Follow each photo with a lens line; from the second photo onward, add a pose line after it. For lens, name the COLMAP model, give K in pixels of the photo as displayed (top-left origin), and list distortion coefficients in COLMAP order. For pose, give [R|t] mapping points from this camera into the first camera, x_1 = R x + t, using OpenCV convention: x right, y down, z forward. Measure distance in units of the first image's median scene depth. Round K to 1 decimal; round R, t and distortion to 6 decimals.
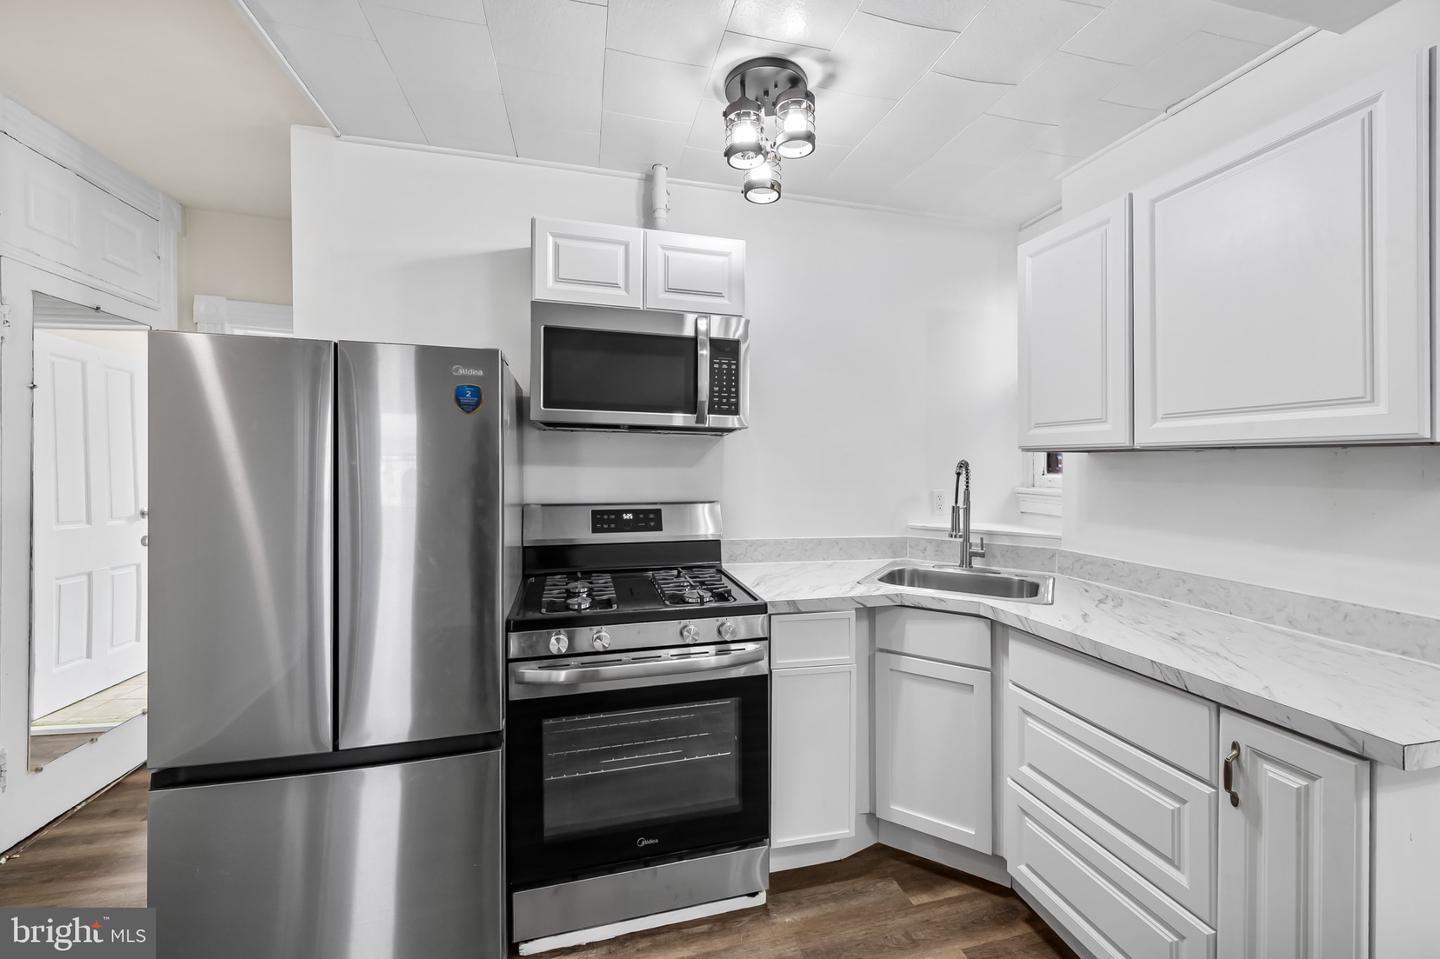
lens RADIAL K [[570.3, 0, 730.5], [0, 570.3, 465.5], [0, 0, 1]] dist [0.008895, -0.001371]
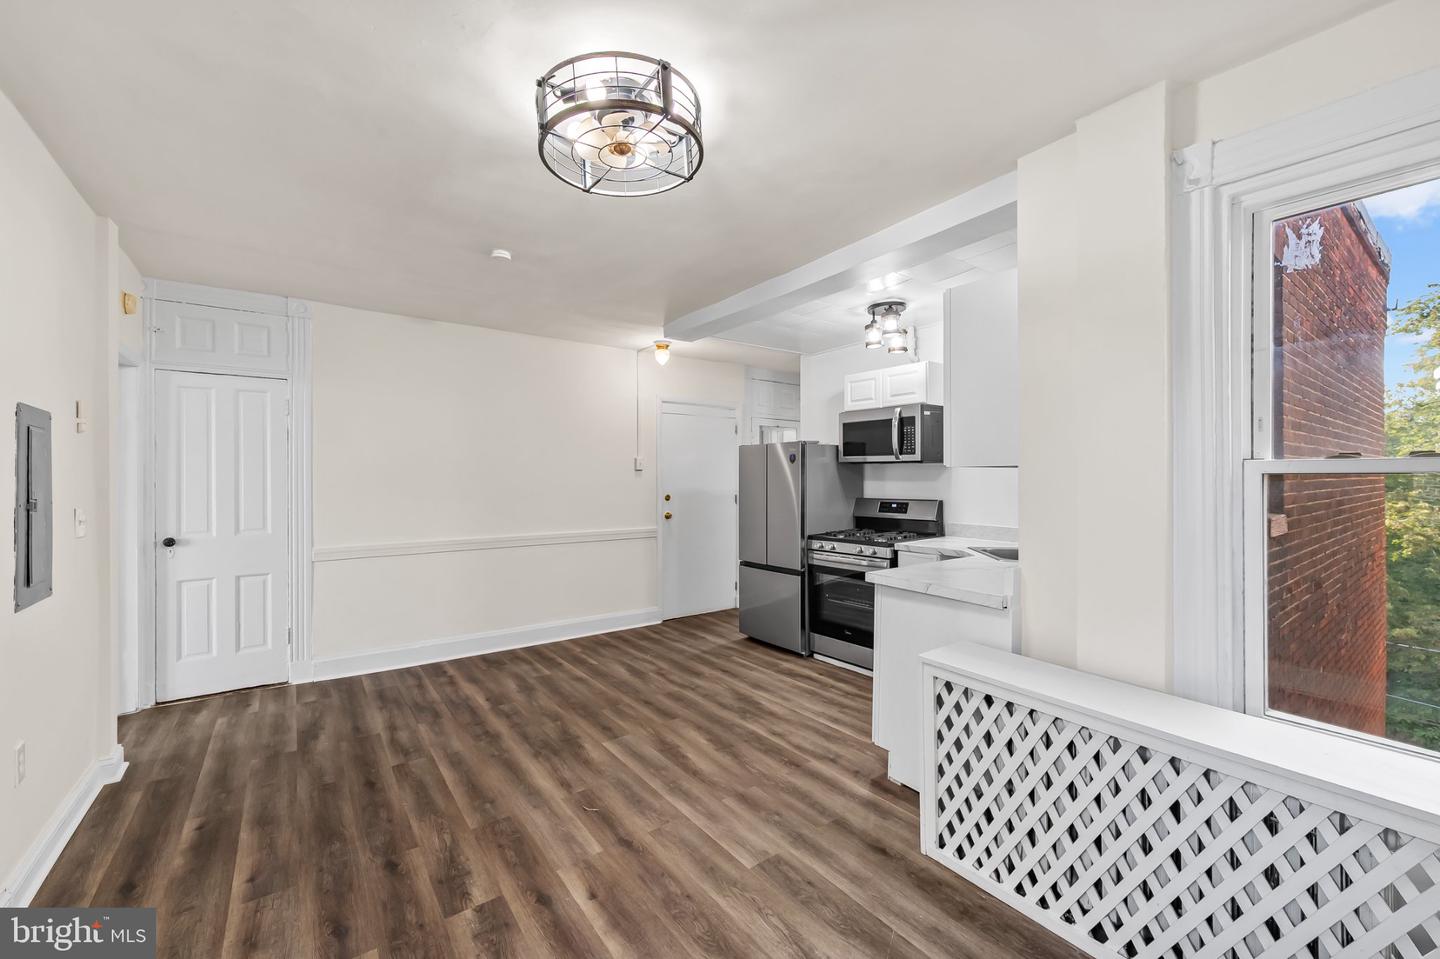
lens RADIAL K [[570.3, 0, 730.1], [0, 570.3, 485.5], [0, 0, 1]] dist [0.008895, -0.001371]
pose [[0.399464, 0.003637, -0.916741, 1.643648], [-0.000550, 0.999993, 0.003728, 0.012375], [0.916749, -0.000985, 0.399464, -0.388811]]
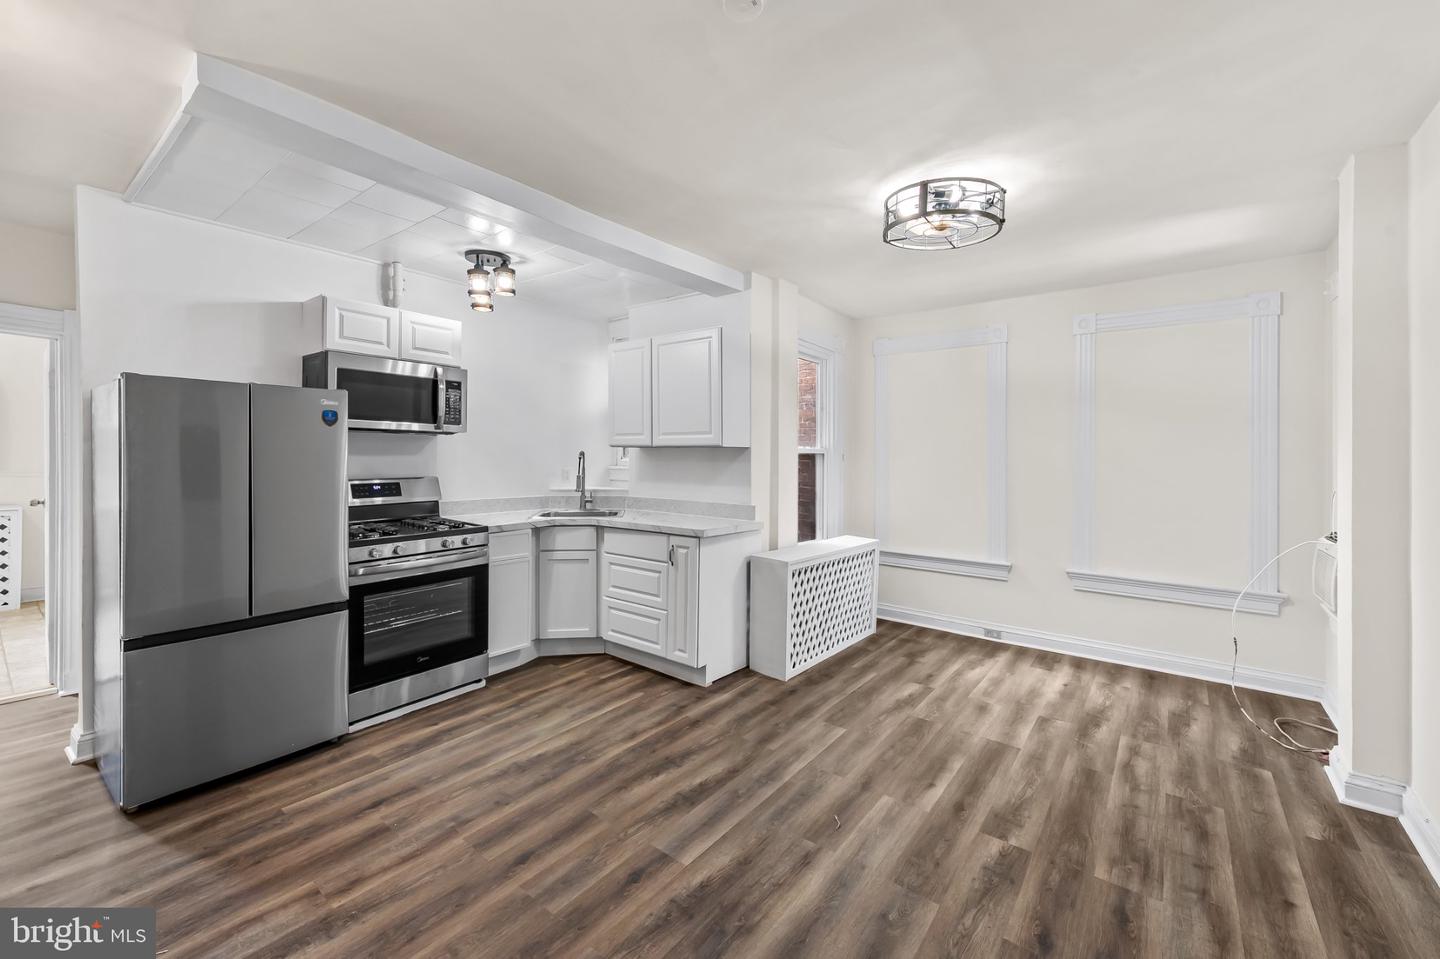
lens RADIAL K [[570.3, 0, 729.6], [0, 570.3, 449.8], [0, 0, 1]] dist [0.008895, -0.001371]
pose [[0.784380, 0.002729, 0.620275, -0.444590], [0.002562, 0.999968, -0.007639, 0.002358], [-0.620276, 0.007581, 0.784347, -0.915181]]
